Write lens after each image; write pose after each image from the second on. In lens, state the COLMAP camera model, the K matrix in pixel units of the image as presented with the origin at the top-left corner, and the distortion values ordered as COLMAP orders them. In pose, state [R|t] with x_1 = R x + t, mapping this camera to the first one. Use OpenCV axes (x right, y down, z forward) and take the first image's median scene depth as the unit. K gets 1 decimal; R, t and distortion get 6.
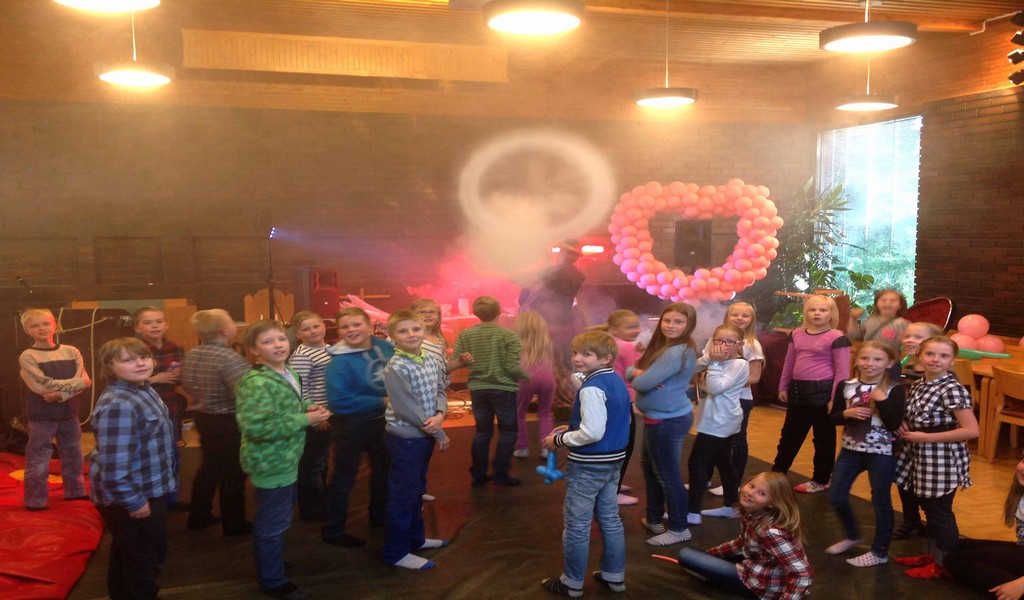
lens RADIAL K [[963.6, 0, 511.6], [0, 963.6, 346.4], [0, 0, 1]] dist [0.109883, -0.213022]
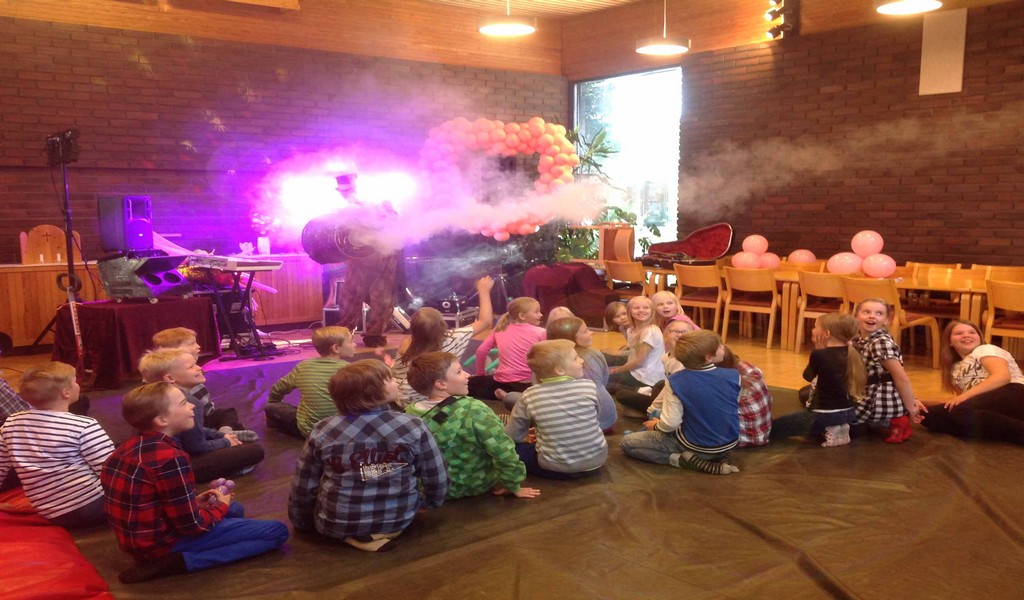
lens RADIAL K [[963.6, 0, 511.6], [0, 963.6, 346.4], [0, 0, 1]] dist [0.109883, -0.213022]
pose [[0.931344, -0.053066, 0.360253, -0.188181], [0.044796, 0.998507, 0.031274, 0.042685], [-0.361374, -0.012989, 0.932330, 0.021711]]
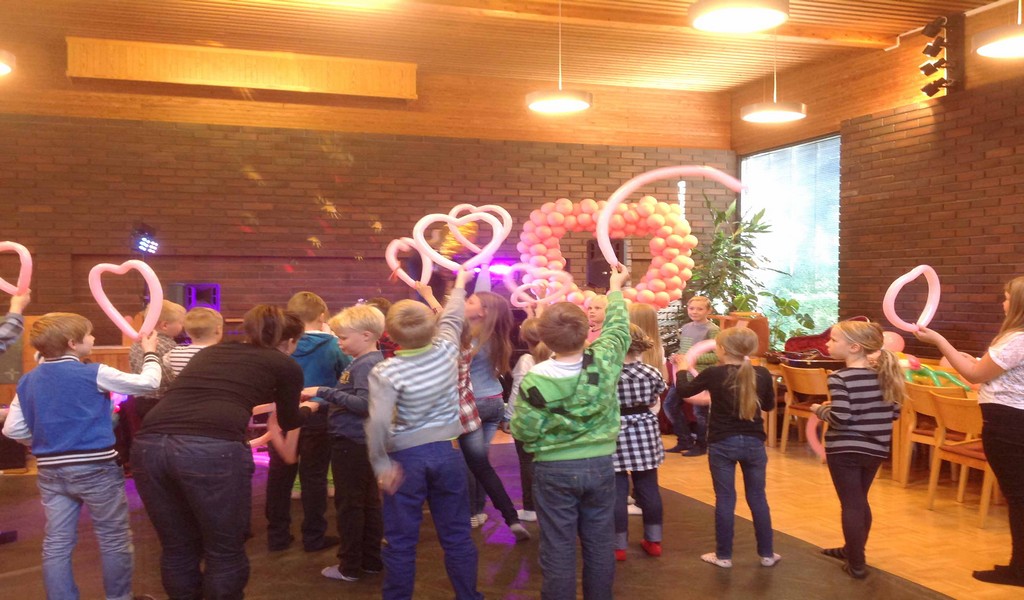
lens RADIAL K [[962.0, 0, 512.2], [0, 962.0, 319.5], [0, 0, 1]] dist [0.141389, -0.332266]
pose [[0.999671, 0.002812, 0.025493, 0.072685], [-0.000669, 0.996491, -0.083695, 0.028819], [-0.025639, 0.083650, 0.996165, 0.062001]]
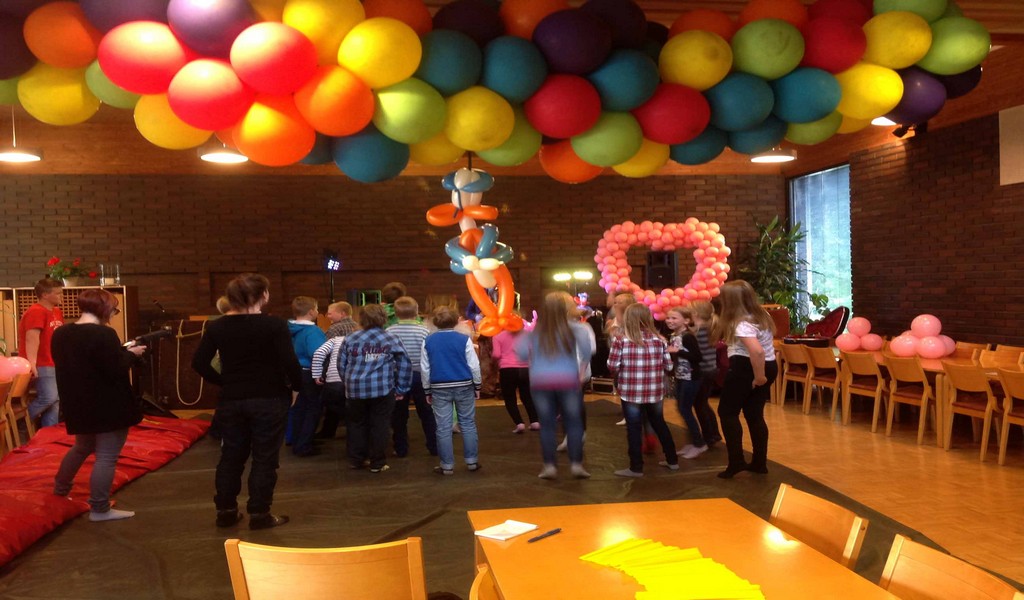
lens RADIAL K [[962.0, 0, 512.2], [0, 962.0, 319.5], [0, 0, 1]] dist [0.141389, -0.332266]
pose [[0.989928, -0.009964, -0.141219, 0.175646], [-0.002030, 0.996419, -0.084529, 0.066059], [0.141556, 0.083965, 0.986363, -0.264046]]
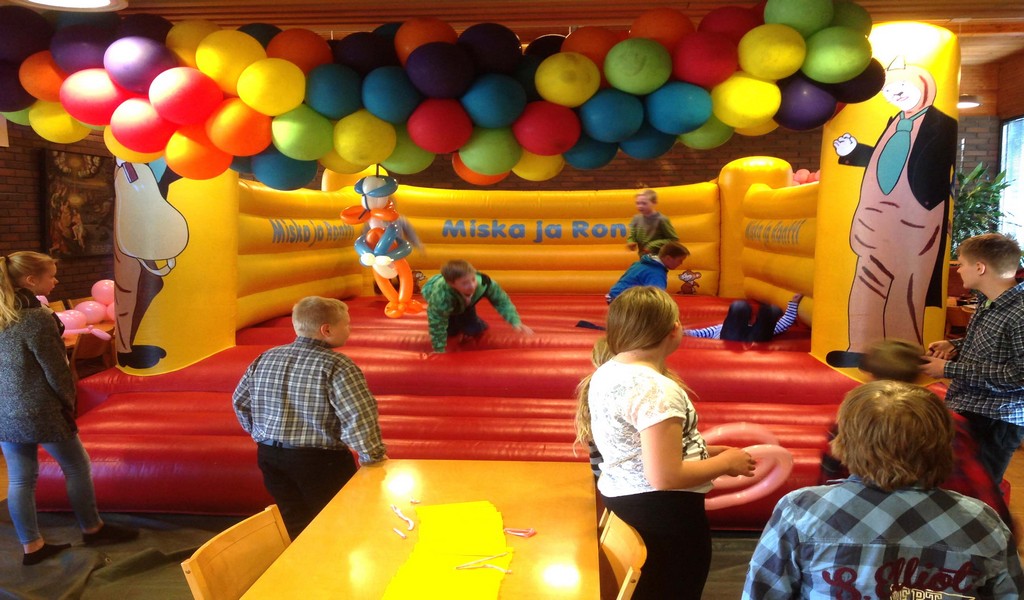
lens RADIAL K [[963.6, 0, 511.6], [0, 963.6, 346.4], [0, 0, 1]] dist [0.109883, -0.213022]
pose [[0.918758, 0.057469, -0.390616, 0.304934], [-0.053099, 0.998347, 0.021988, 0.046028], [0.391234, 0.000539, 0.920291, -0.279654]]
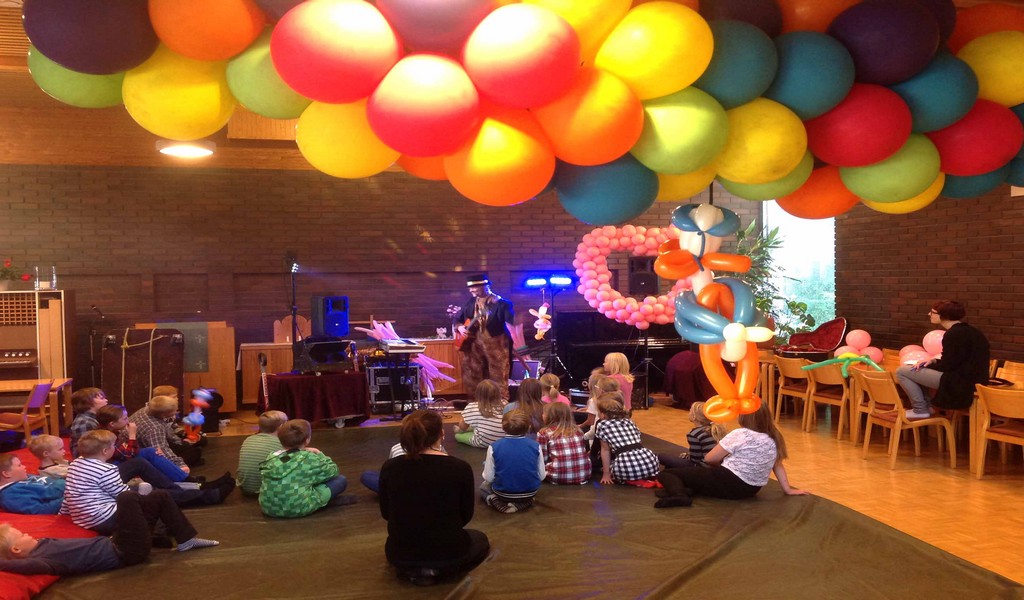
lens RADIAL K [[962.0, 0, 512.2], [0, 962.0, 319.5], [0, 0, 1]] dist [0.141389, -0.332266]
pose [[0.998719, -0.004602, -0.050381, 0.086690], [0.000807, 0.997177, -0.075087, 0.038474], [0.050584, 0.074951, 0.995903, -0.201628]]
